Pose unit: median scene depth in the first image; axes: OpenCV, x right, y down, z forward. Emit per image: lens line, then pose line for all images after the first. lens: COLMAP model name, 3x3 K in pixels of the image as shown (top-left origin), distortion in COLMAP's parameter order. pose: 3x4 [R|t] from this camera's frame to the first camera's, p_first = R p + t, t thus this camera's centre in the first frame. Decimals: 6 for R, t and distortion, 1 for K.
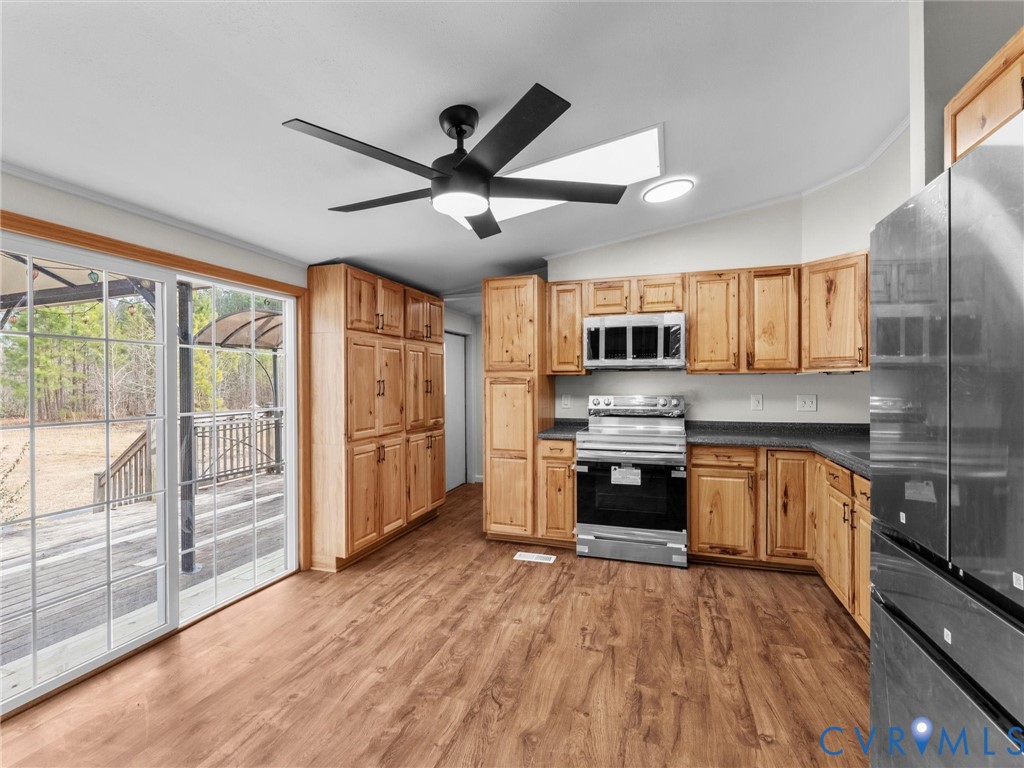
lens RADIAL K [[492.8, 0, 493.8], [0, 492.8, 384.2], [0, 0, 1]] dist [-0.000813, -0.000893]
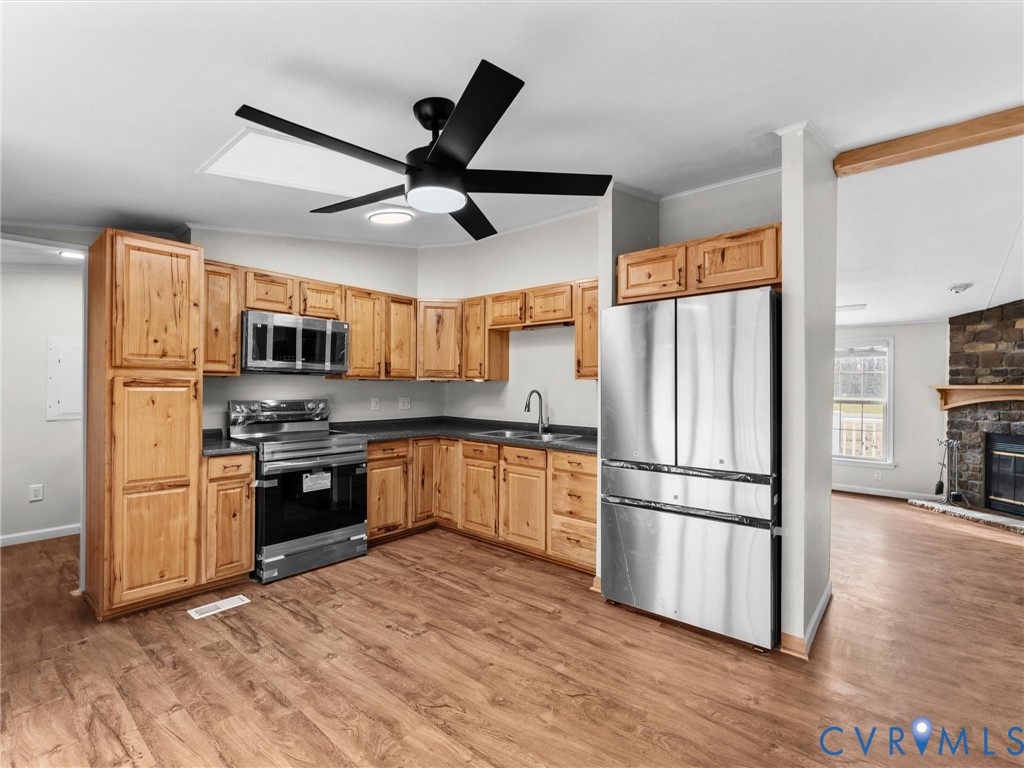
lens RADIAL K [[484.5, 0, 510.4], [0, 484.5, 386.0], [0, 0, 1]] dist [-0.000720, -0.000526]
pose [[0.356092, 0.010154, 0.934396, -0.518464], [-0.006532, 0.999944, -0.008377, 0.001317], [-0.934428, -0.003120, 0.356138, 0.309606]]
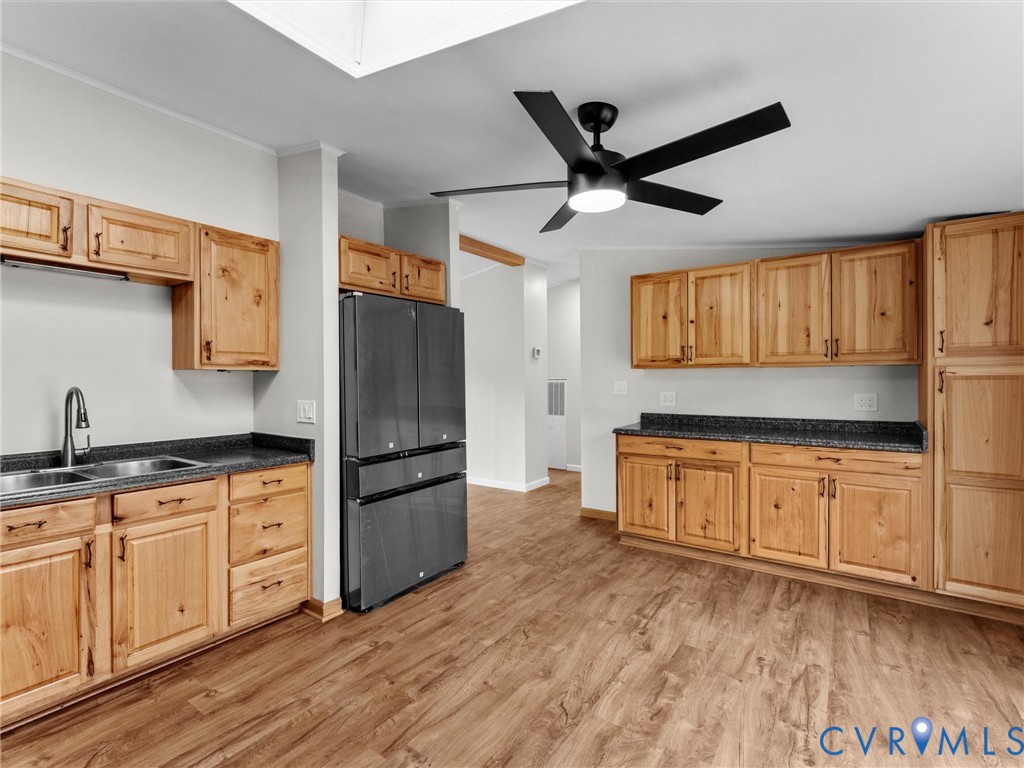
lens RADIAL K [[485.0, 0, 506.0], [0, 485.0, 381.2], [0, 0, 1]] dist [-0.000225, -0.000321]
pose [[-0.963042, 0.008450, 0.269219, -0.087633], [0.010005, 0.999940, 0.004403, -0.004577], [-0.269165, 0.006934, -0.963069, 1.163452]]
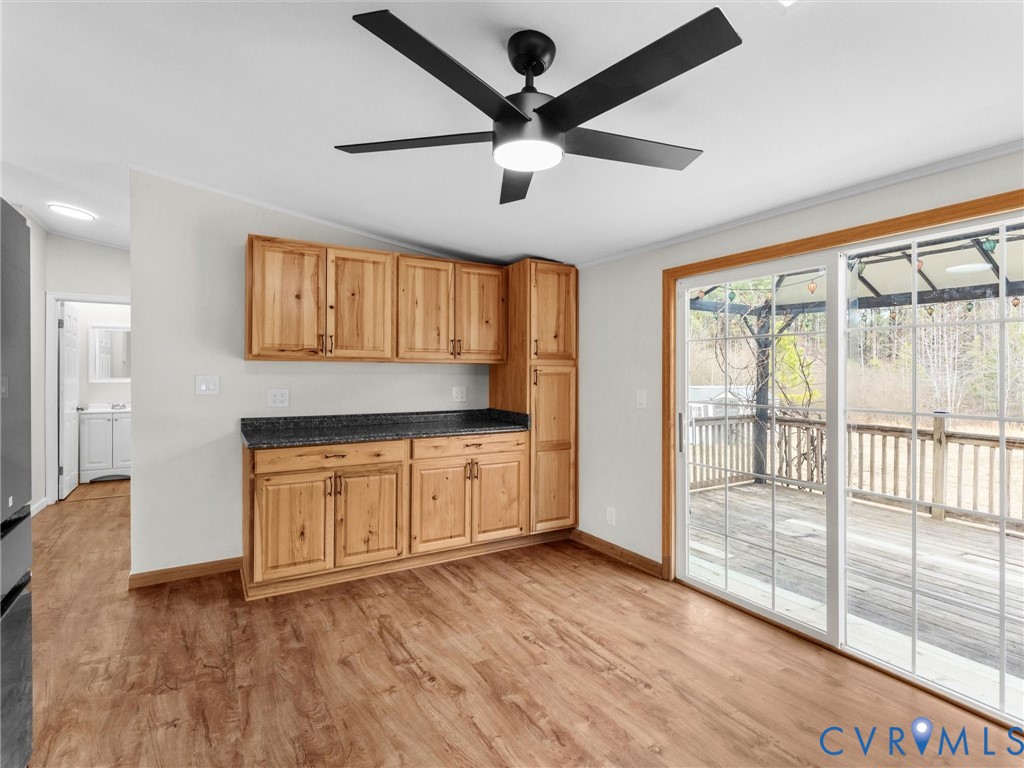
lens RADIAL K [[510.5, 0, 510.1], [0, 510.5, 373.1], [0, 0, 1]] dist [-0.000080, -0.000012]
pose [[-0.645747, 0.001371, -0.763551, 0.347628], [-0.001153, 0.999995, 0.002771, -0.005090], [0.763551, 0.002670, -0.645742, 0.889349]]
